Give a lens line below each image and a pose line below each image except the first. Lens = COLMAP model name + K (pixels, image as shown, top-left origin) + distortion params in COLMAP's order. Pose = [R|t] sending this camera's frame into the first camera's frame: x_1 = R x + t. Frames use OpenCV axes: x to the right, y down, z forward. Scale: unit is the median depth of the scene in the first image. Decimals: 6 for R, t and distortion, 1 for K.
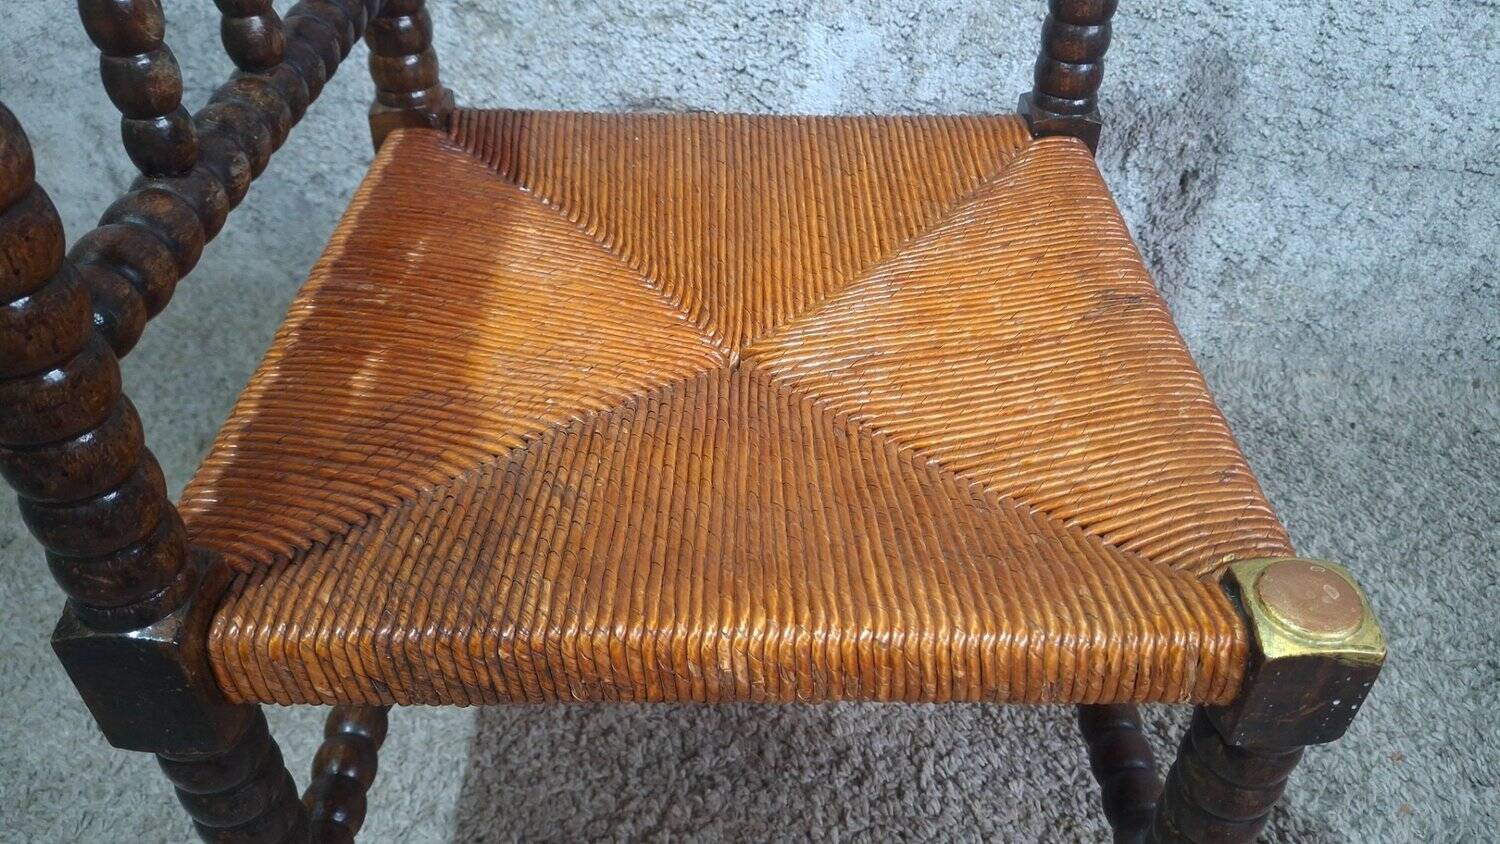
lens RADIAL K [[1139.1, 0, 756.5], [0, 1139.1, 418.0], [0, 0, 1]] dist [0.005737, -0.070139]
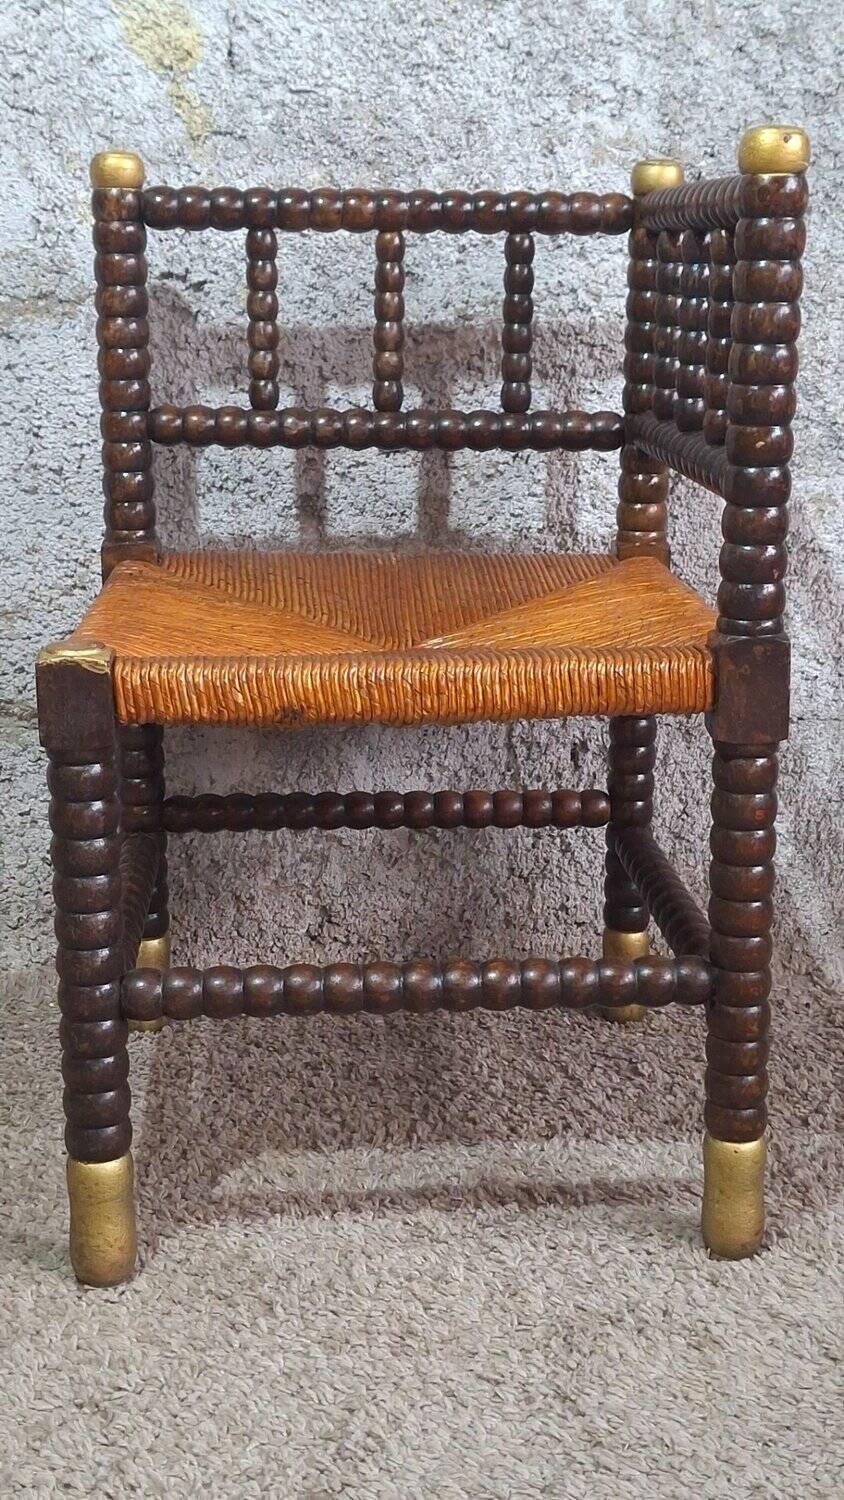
lens RADIAL K [[2021.4, 0, 438.8], [0, 2021.4, 725.6], [0, 0, 1]] dist [0.068119, 0.000000]
pose [[0.978233, -0.041719, 0.203273, -0.079150], [0.126166, 0.897301, -0.423005, 0.500163], [-0.164749, 0.439444, 0.883033, -0.506631]]
